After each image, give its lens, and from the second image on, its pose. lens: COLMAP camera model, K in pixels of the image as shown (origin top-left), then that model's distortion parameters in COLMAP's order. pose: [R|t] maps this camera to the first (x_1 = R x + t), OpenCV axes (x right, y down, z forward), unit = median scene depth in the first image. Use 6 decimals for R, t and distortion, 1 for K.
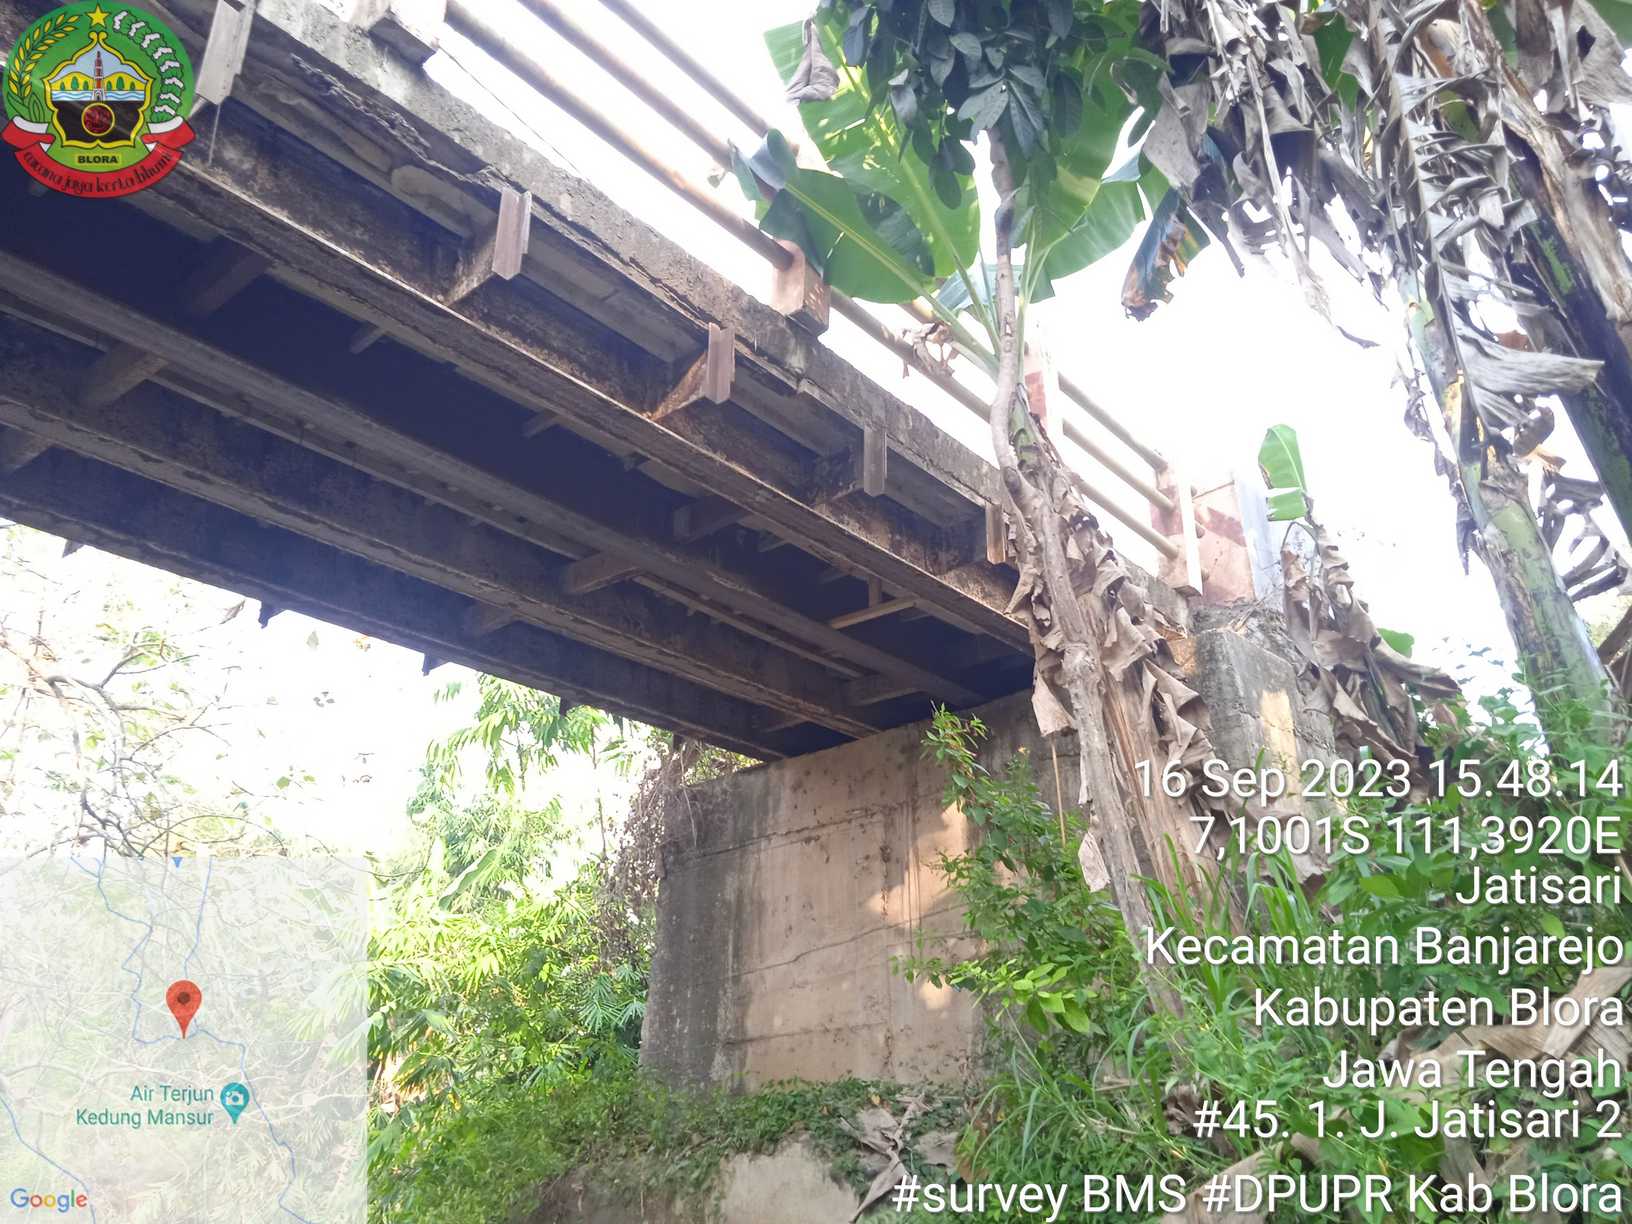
lens RADIAL K [[1351.2, 0, 822.5], [0, 1351.2, 619.1], [0, 0, 1]] dist [0.083124, -0.128520]
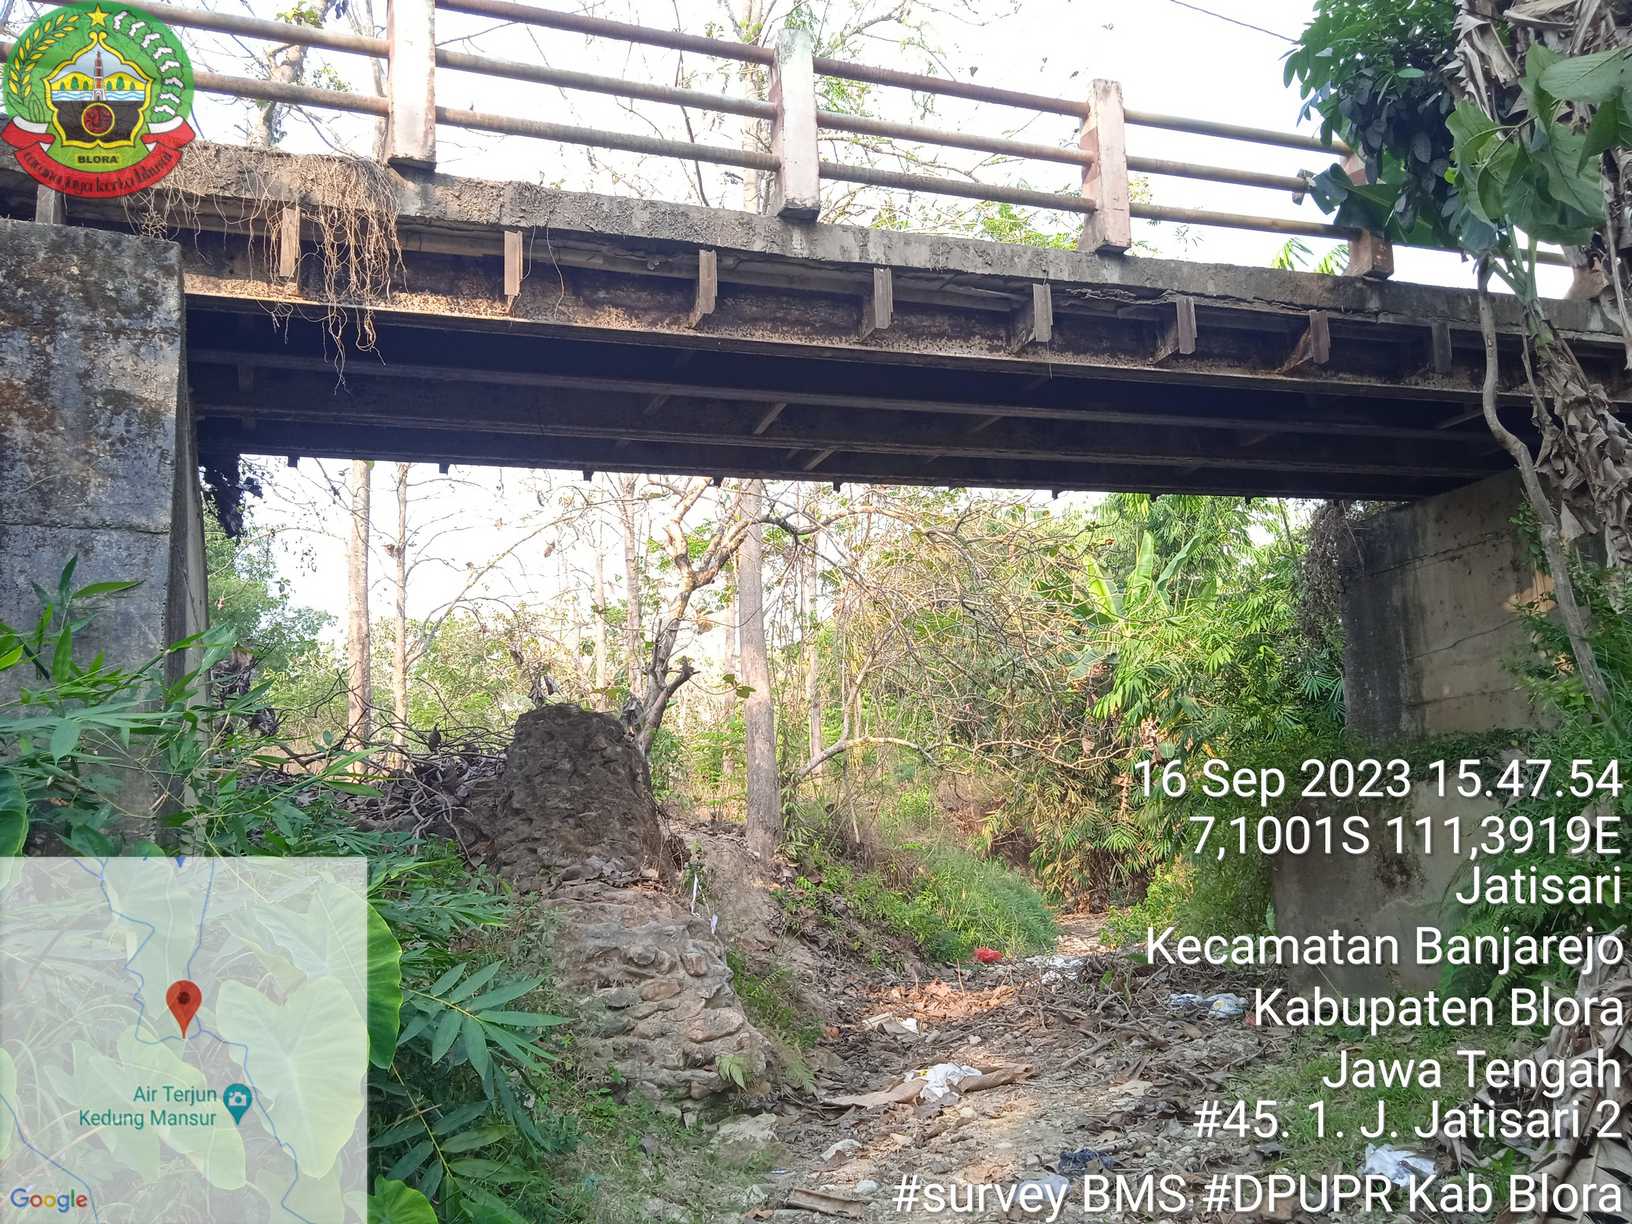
lens RADIAL K [[1351.2, 0, 822.5], [0, 1351.2, 619.1], [0, 0, 1]] dist [0.083124, -0.128520]
pose [[0.870388, -0.113521, -0.479101, 0.094489], [0.232267, 0.952651, 0.196234, -0.202975], [0.434140, -0.282079, 0.855543, -0.469955]]
